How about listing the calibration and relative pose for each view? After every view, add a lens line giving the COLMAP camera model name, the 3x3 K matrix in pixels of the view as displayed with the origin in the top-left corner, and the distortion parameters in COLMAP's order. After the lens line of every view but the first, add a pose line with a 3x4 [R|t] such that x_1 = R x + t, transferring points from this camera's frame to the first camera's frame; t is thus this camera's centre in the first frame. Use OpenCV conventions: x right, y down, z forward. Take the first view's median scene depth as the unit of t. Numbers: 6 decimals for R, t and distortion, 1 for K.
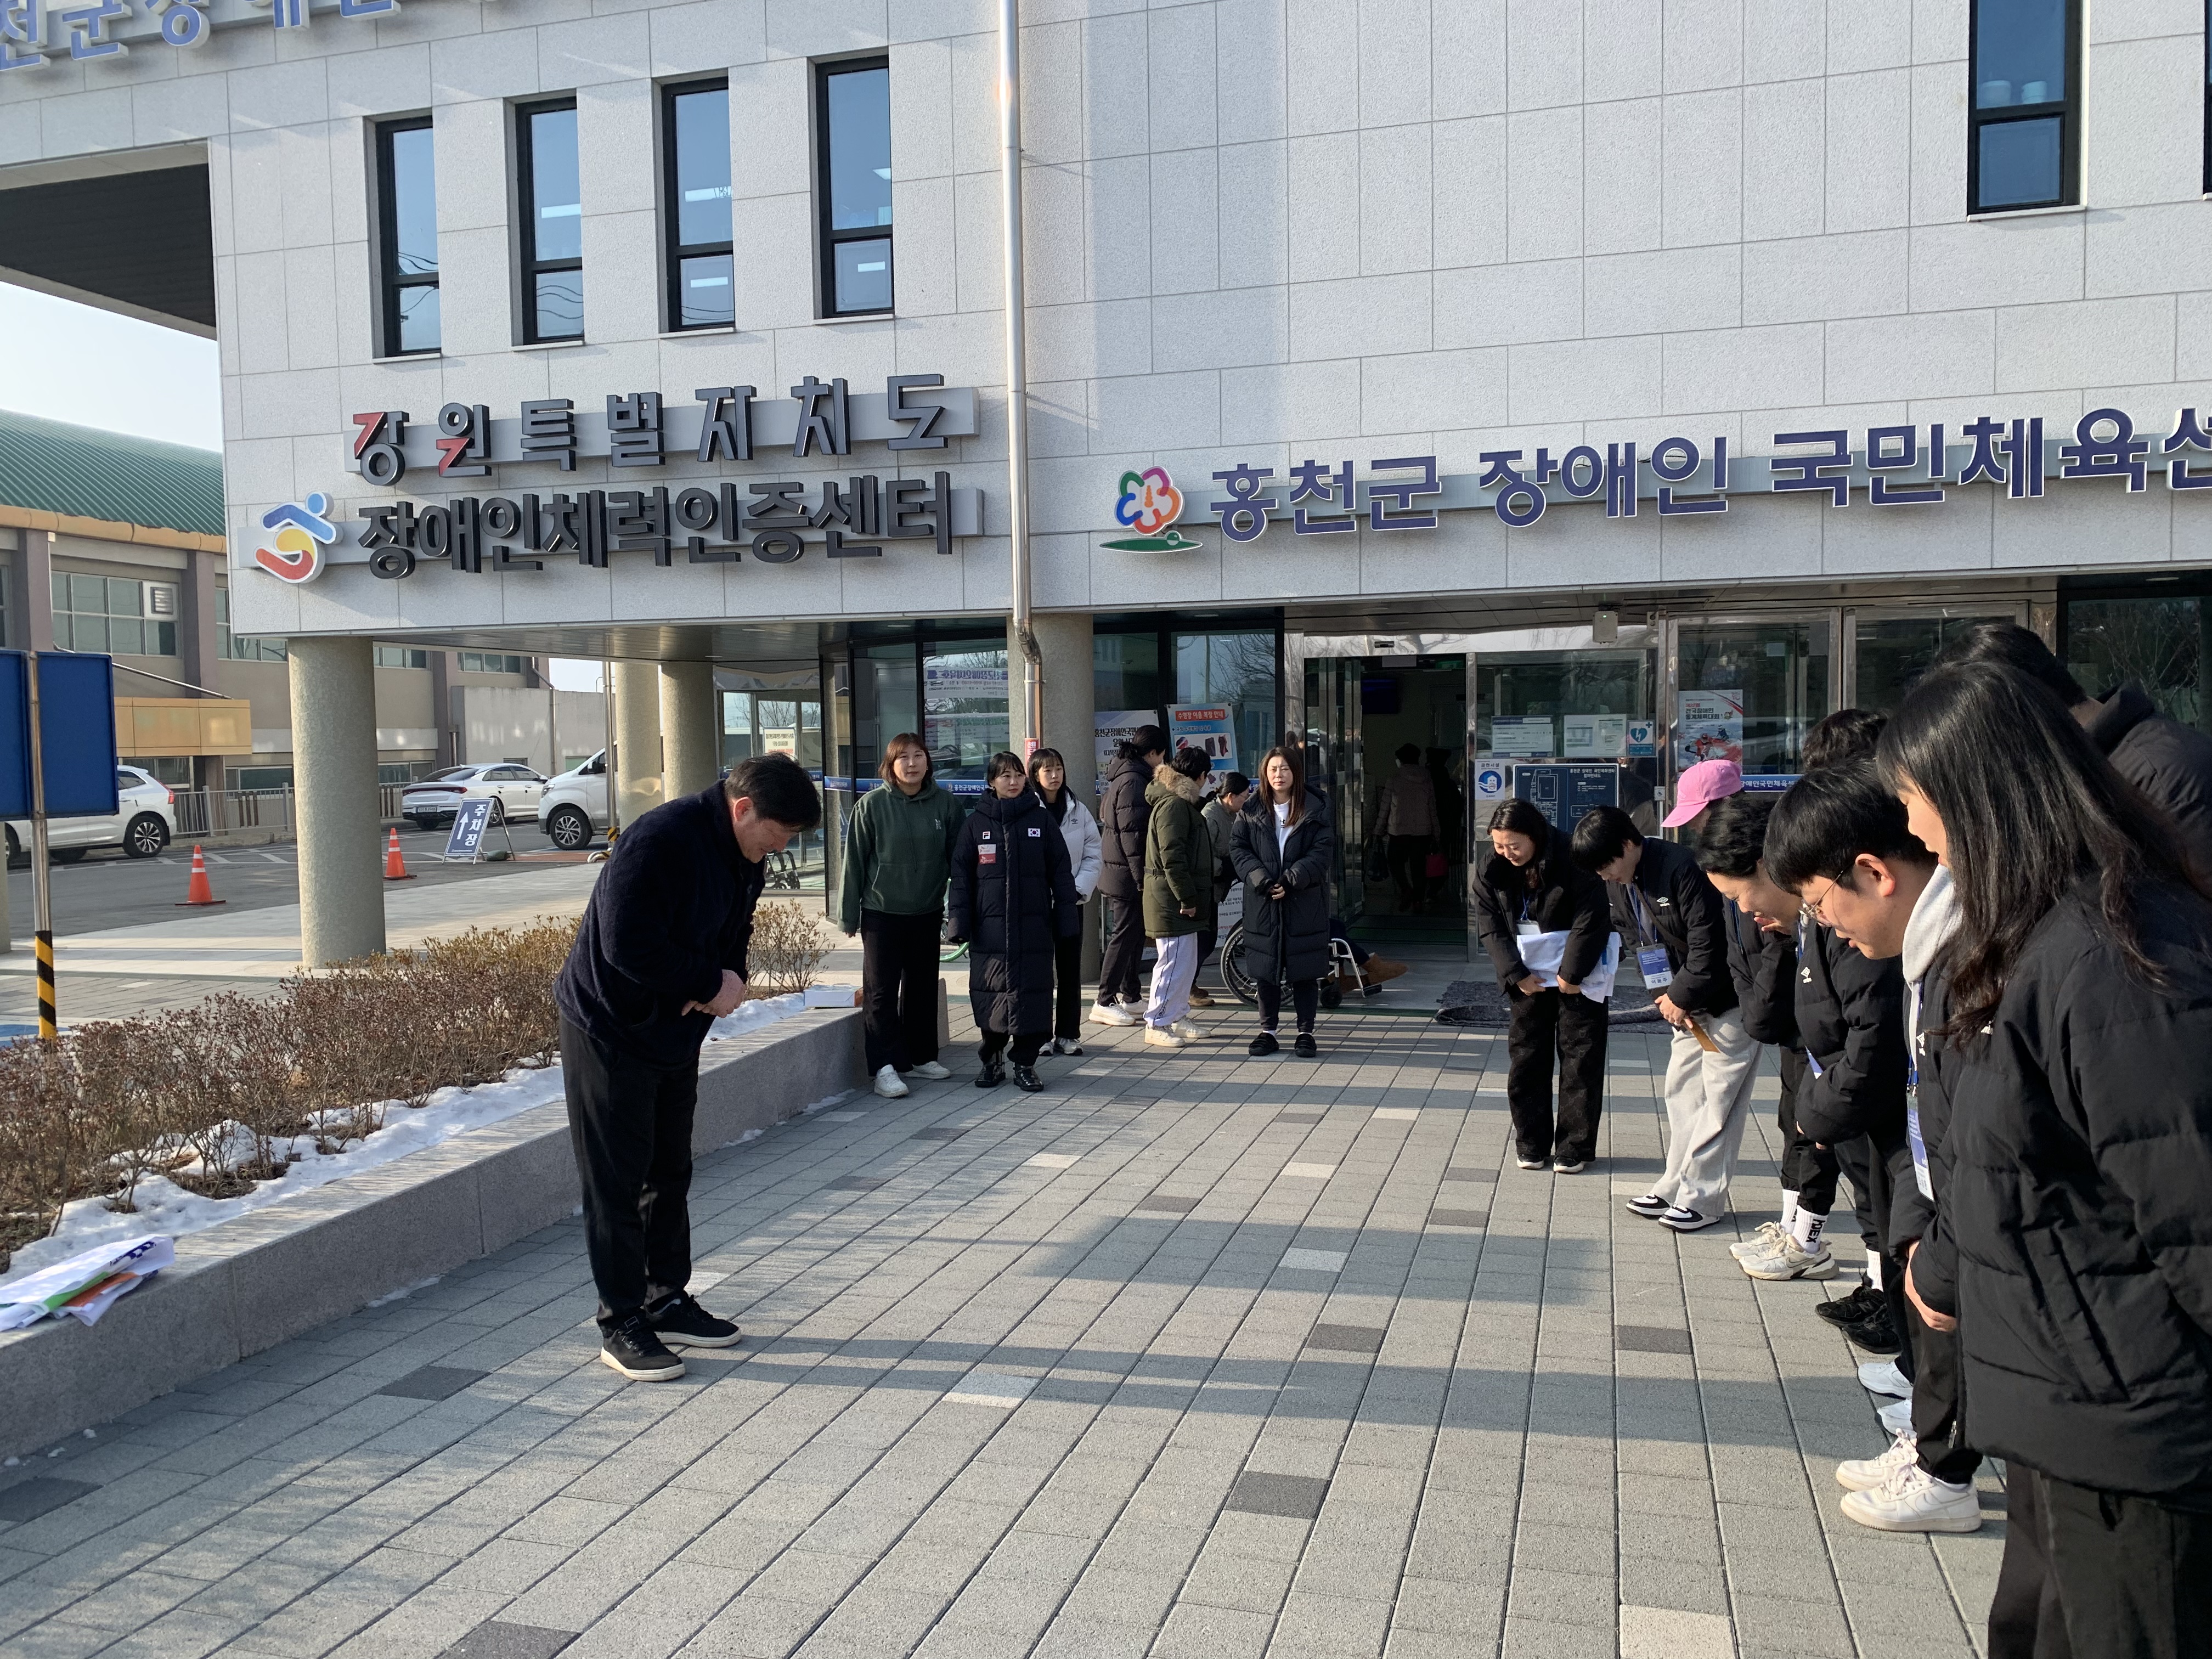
lens RADIAL K [[1695.0, 0, 1123.3], [0, 1695.0, 820.6], [0, 0, 1]] dist [0.047459, -0.062515]
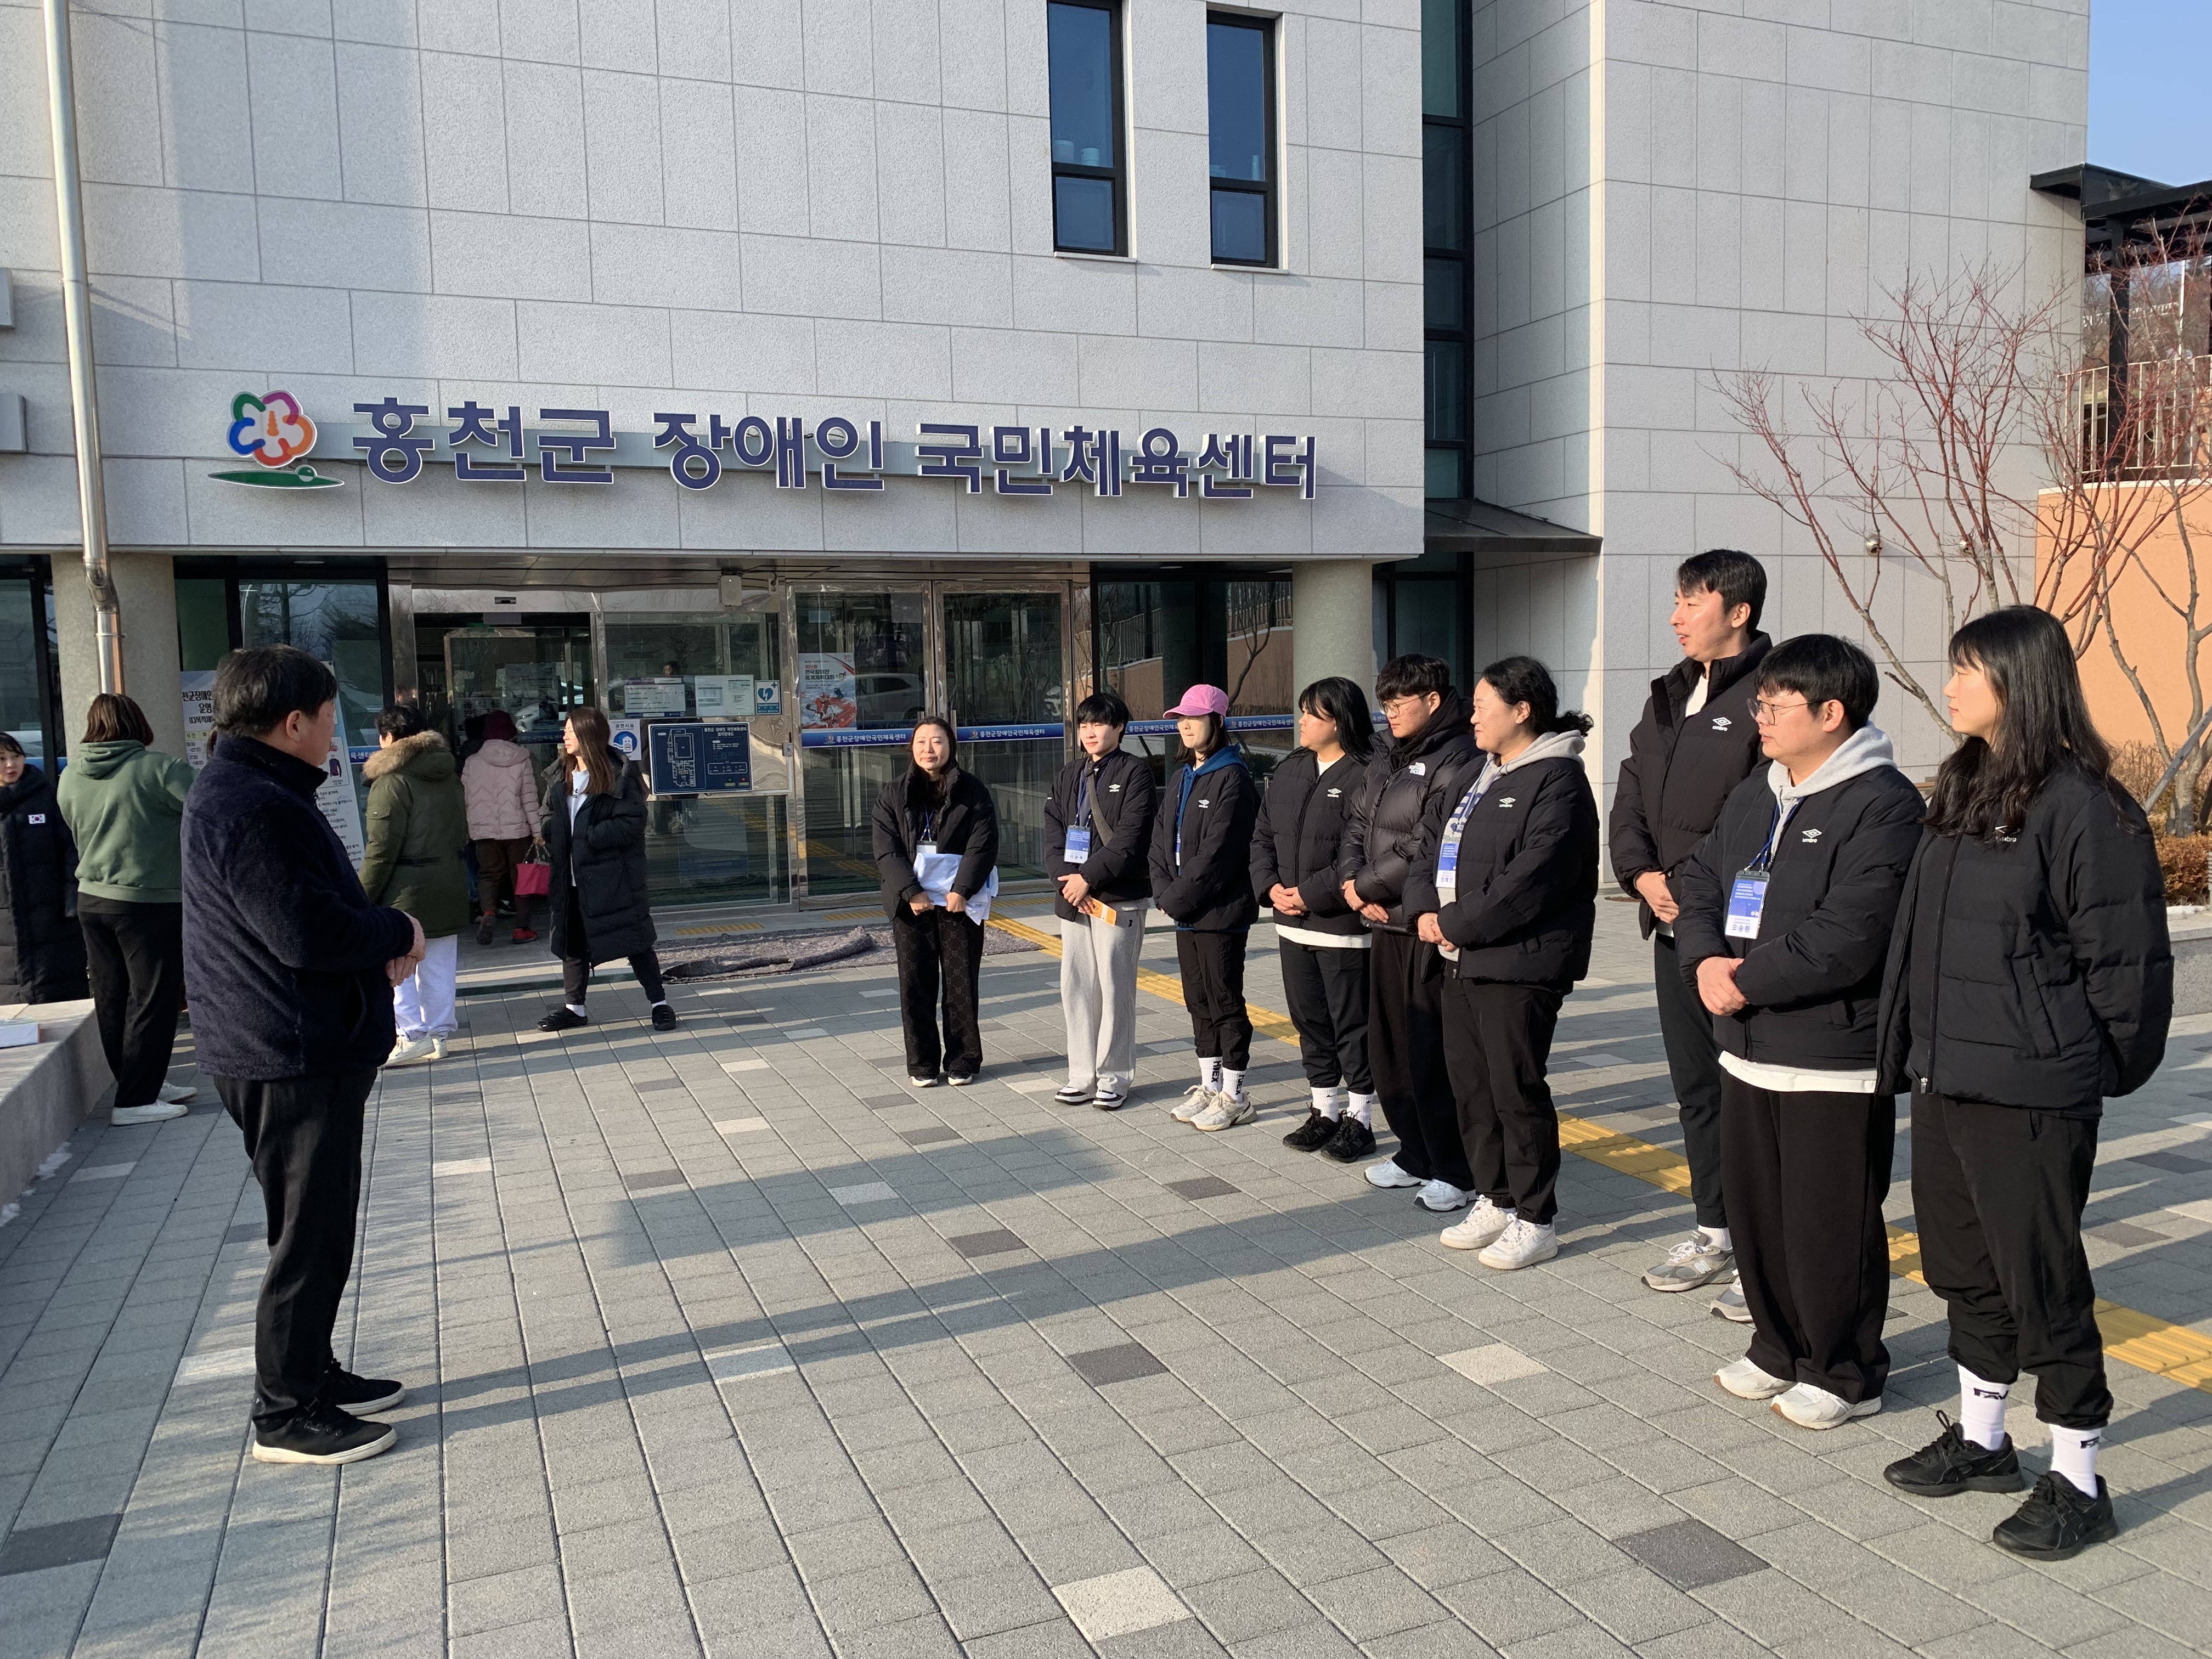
lens RADIAL K [[1695.0, 0, 1126.1], [0, 1695.0, 813.0], [0, 0, 1]] dist [0.047459, -0.062515]
pose [[0.780881, -0.054414, 0.622305, -0.210935], [0.043286, 0.998518, 0.032993, -0.001871], [-0.623178, 0.001174, 0.782079, 0.041963]]
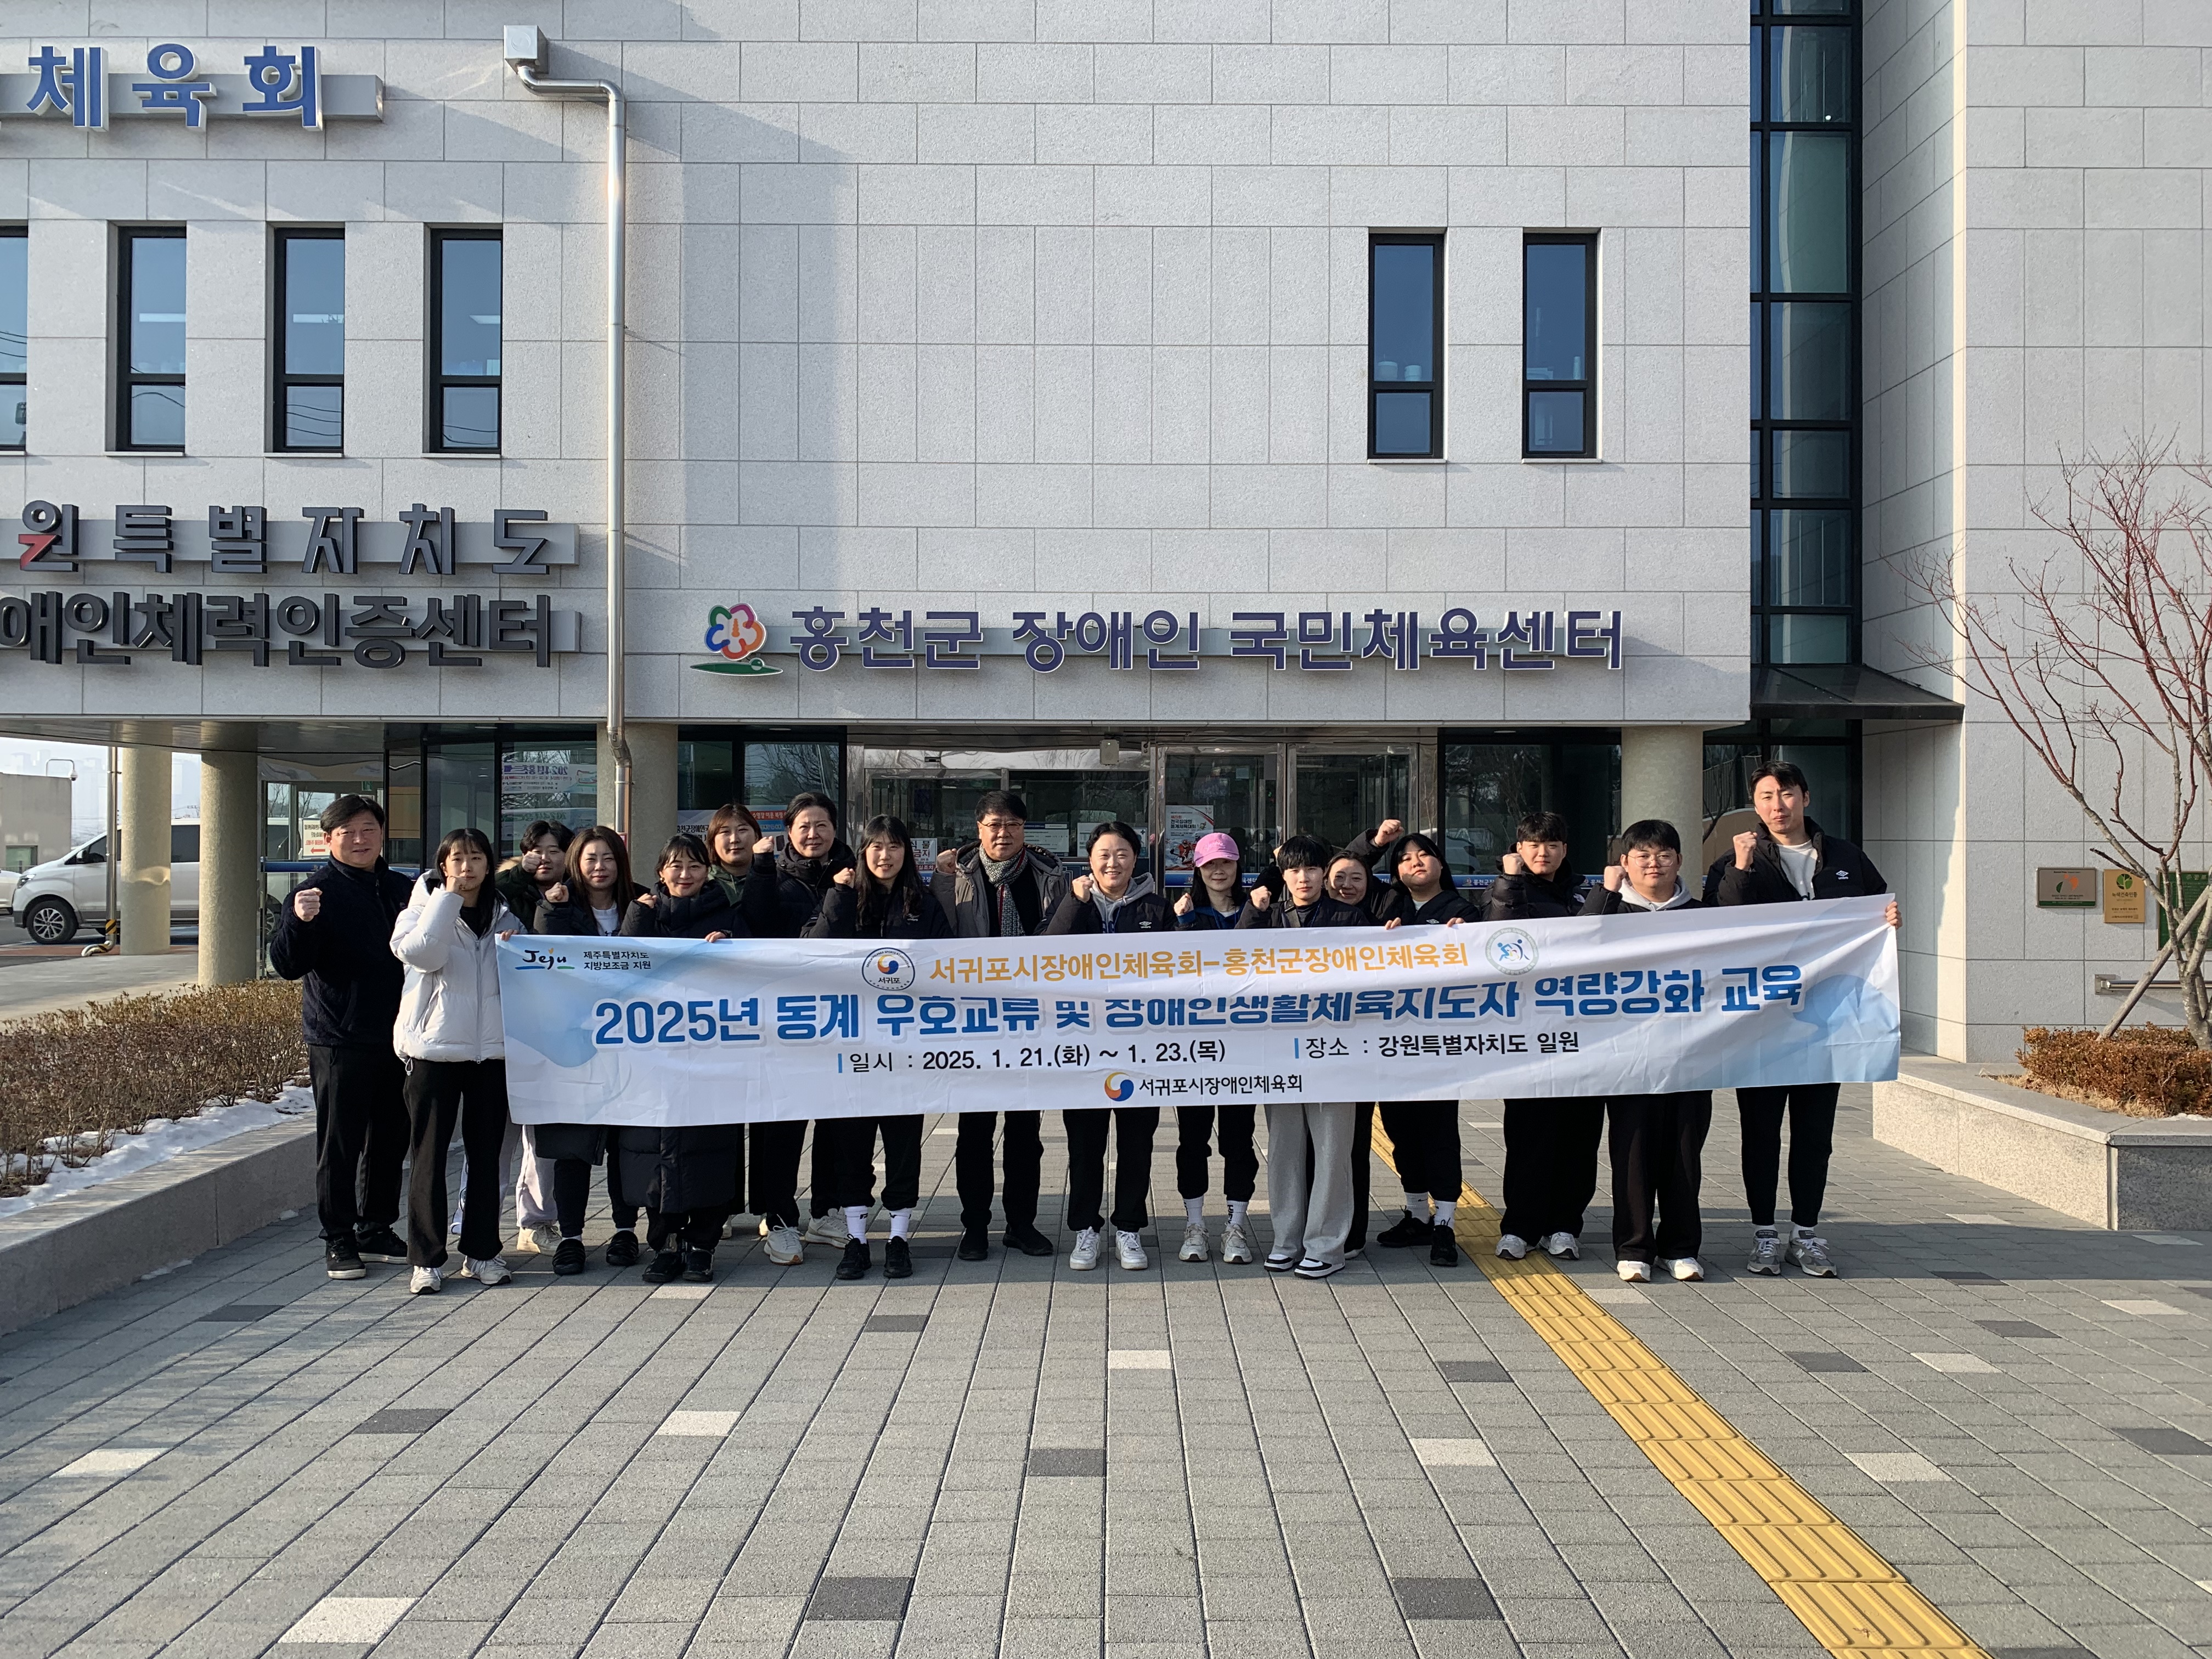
lens RADIAL K [[1695.0, 0, 1121.7], [0, 1695.0, 828.0], [0, 0, 1]] dist [0.047459, -0.062515]
pose [[0.960572, 0.019949, 0.277316, -0.054282], [-0.004213, 0.998352, -0.057225, 0.012623], [-0.278001, 0.053800, 0.959073, -0.201625]]
